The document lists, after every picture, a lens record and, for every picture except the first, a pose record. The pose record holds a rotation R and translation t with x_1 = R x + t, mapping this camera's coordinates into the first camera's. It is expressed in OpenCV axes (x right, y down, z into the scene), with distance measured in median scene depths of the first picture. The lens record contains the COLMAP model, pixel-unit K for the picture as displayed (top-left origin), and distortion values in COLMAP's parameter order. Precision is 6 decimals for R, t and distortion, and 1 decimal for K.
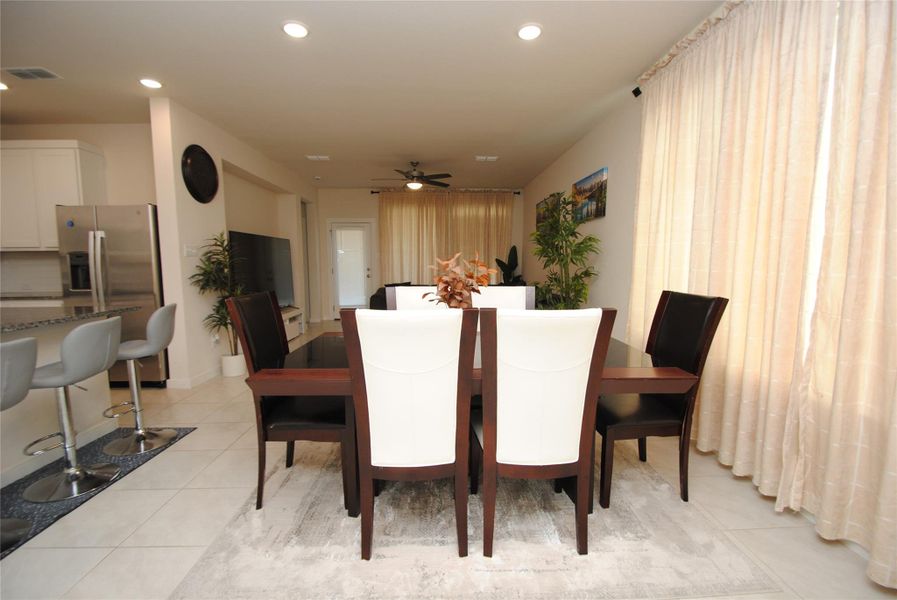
lens RADIAL K [[392.7, 0, 454.6], [0, 392.7, 304.4], [0, 0, 1]] dist [0.003107, -0.010054]
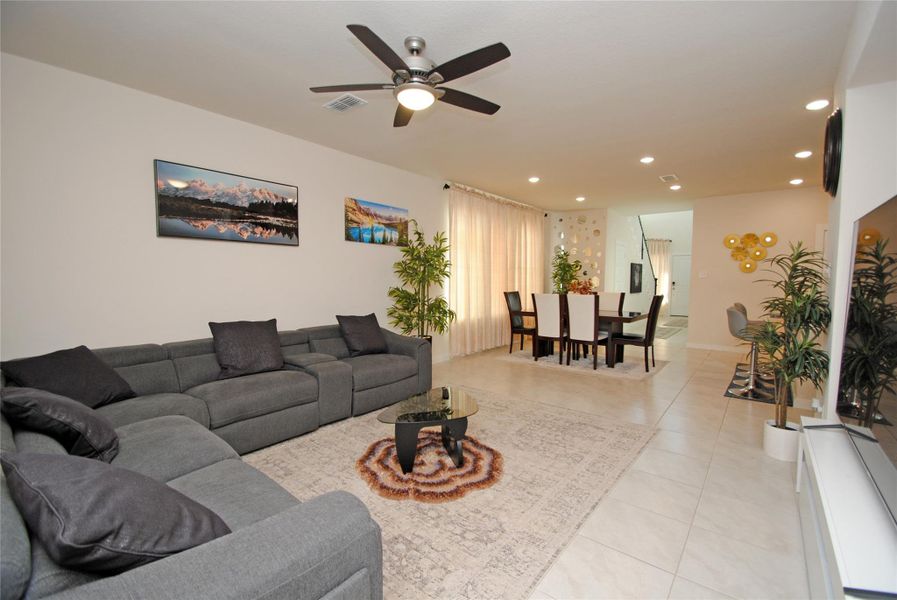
lens RADIAL K [[392.7, 0, 454.6], [0, 392.7, 304.4], [0, 0, 1]] dist [0.003107, -0.010054]
pose [[-0.756703, -0.043570, 0.652306, -0.404334], [0.070405, 0.986543, 0.147567, -0.152195], [-0.649957, 0.157590, -0.743452, 1.307981]]
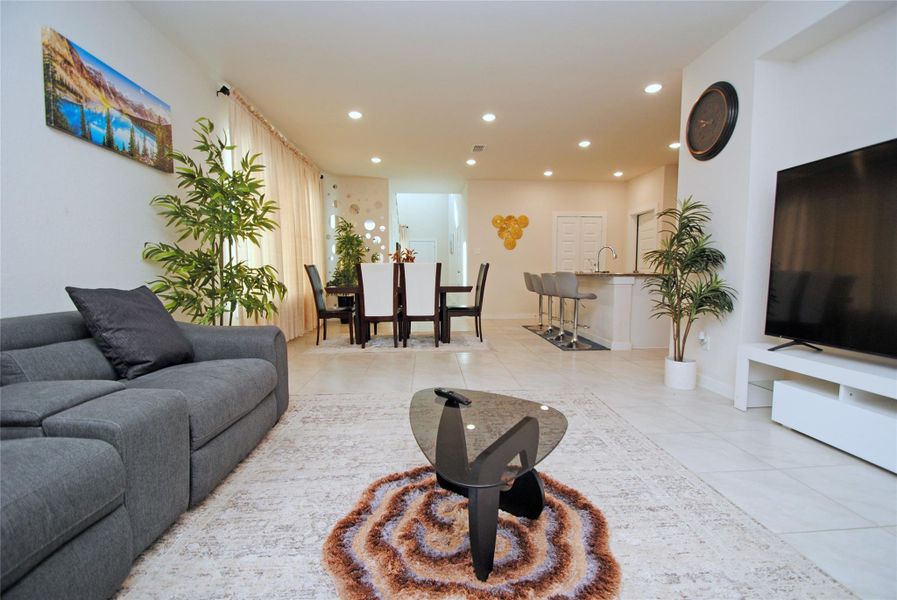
lens RADIAL K [[392.7, 0, 454.6], [0, 392.7, 304.4], [0, 0, 1]] dist [0.003107, -0.010054]
pose [[-0.999548, 0.009494, -0.028523, -0.078554], [0.003851, 0.981442, 0.191720, -0.088255], [0.029814, 0.191523, -0.981035, 1.224943]]
